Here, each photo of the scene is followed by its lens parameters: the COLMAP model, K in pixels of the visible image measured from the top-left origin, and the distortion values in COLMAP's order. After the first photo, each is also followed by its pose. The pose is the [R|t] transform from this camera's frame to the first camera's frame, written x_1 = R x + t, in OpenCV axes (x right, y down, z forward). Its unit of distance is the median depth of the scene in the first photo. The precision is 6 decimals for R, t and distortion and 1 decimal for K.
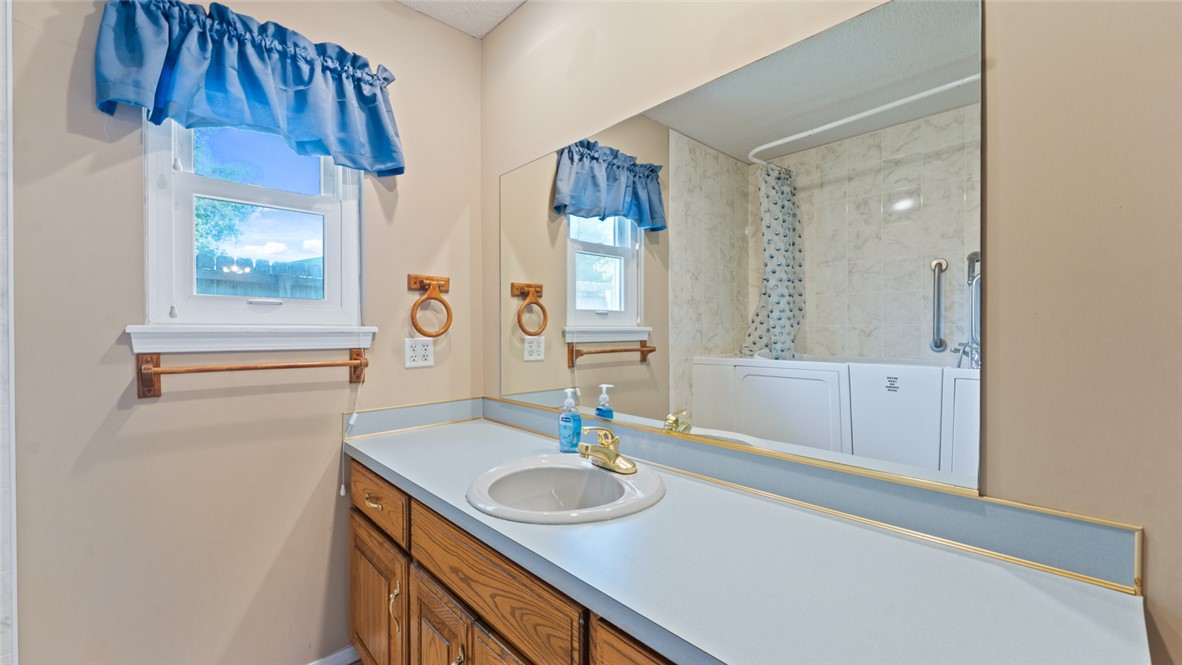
lens RADIAL K [[471.4, 0, 586.8], [0, 471.4, 334.4], [0, 0, 1]] dist [-0.002090, -0.001028]
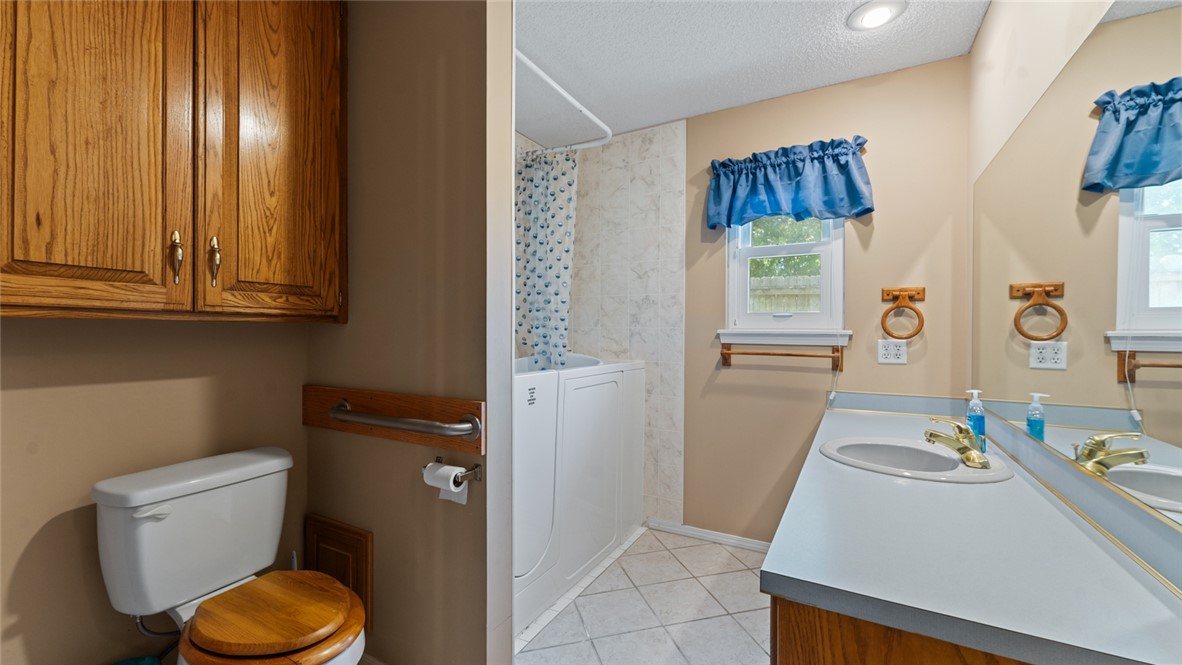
lens RADIAL K [[471.4, 0, 586.8], [0, 471.4, 334.4], [0, 0, 1]] dist [-0.002090, -0.001028]
pose [[0.298030, 0.011345, -0.954489, 0.573627], [-0.015096, 0.999860, 0.007171, -0.002947], [0.954437, 0.012272, 0.298159, -0.114335]]
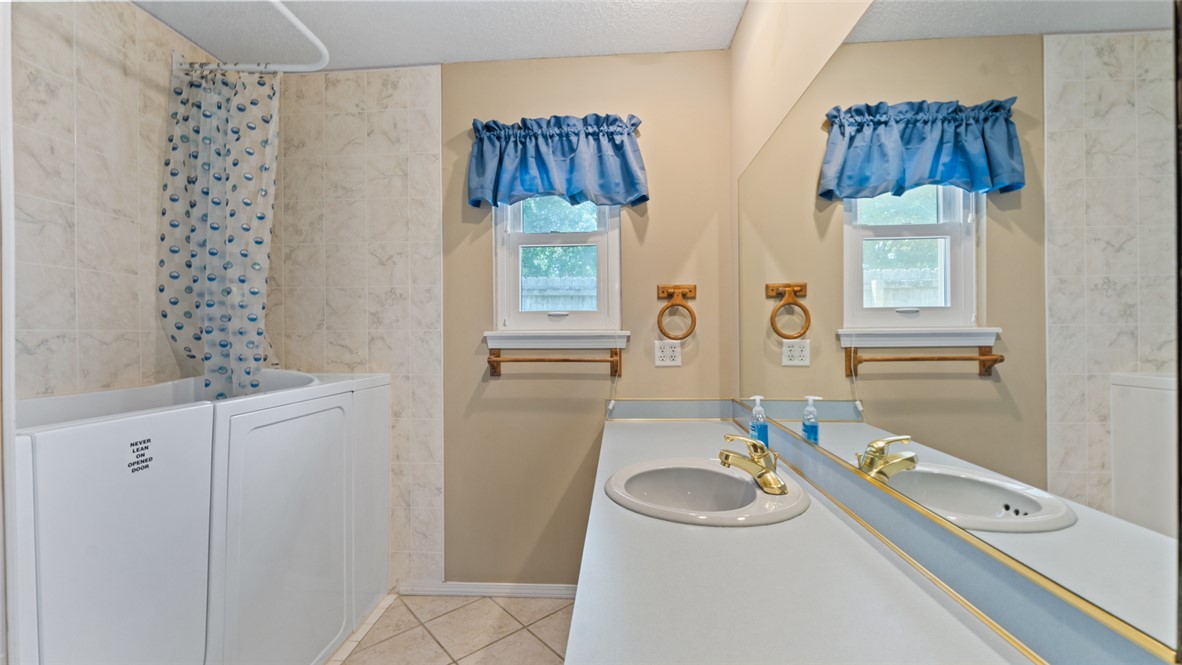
lens RADIAL K [[471.4, 0, 586.8], [0, 471.4, 334.4], [0, 0, 1]] dist [-0.002090, -0.001028]
pose [[0.683858, -0.000753, -0.729615, 0.339909], [-0.001170, 0.999997, -0.002130, -0.004524], [0.729614, 0.002310, 0.683855, 0.086506]]
